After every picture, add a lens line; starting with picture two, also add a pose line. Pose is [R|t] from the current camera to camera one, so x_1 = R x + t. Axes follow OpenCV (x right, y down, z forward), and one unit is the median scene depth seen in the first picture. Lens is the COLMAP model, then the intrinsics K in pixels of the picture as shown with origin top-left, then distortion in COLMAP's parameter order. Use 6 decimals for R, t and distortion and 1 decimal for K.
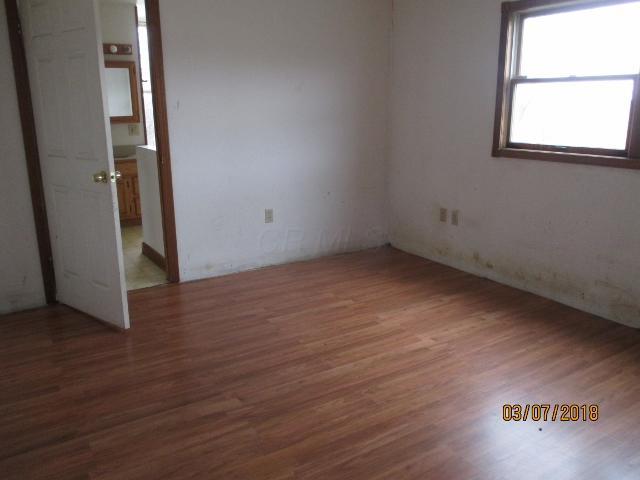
lens RADIAL K [[531.5, 0, 319.8], [0, 531.5, 241.1], [0, 0, 1]] dist [-0.028282, 0.012246]
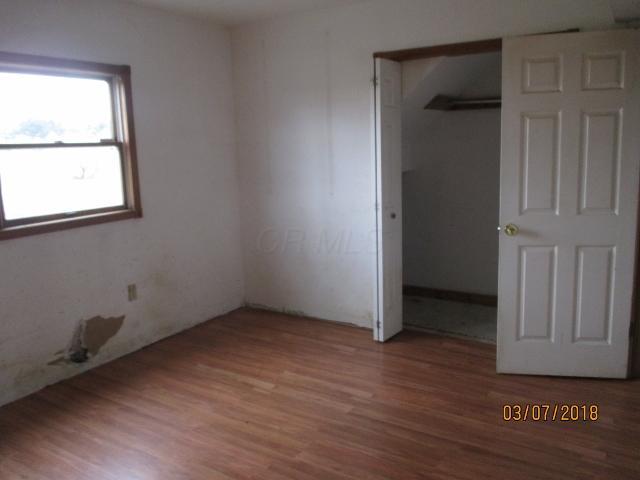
lens RADIAL K [[531.5, 0, 321.0], [0, 531.5, 238.9], [0, 0, 1]] dist [-0.028282, 0.012246]
pose [[-0.430474, -0.117341, 0.894943, -0.563557], [0.271380, 0.928811, 0.252317, -0.240017], [-0.860840, 0.351485, -0.367985, 0.922136]]
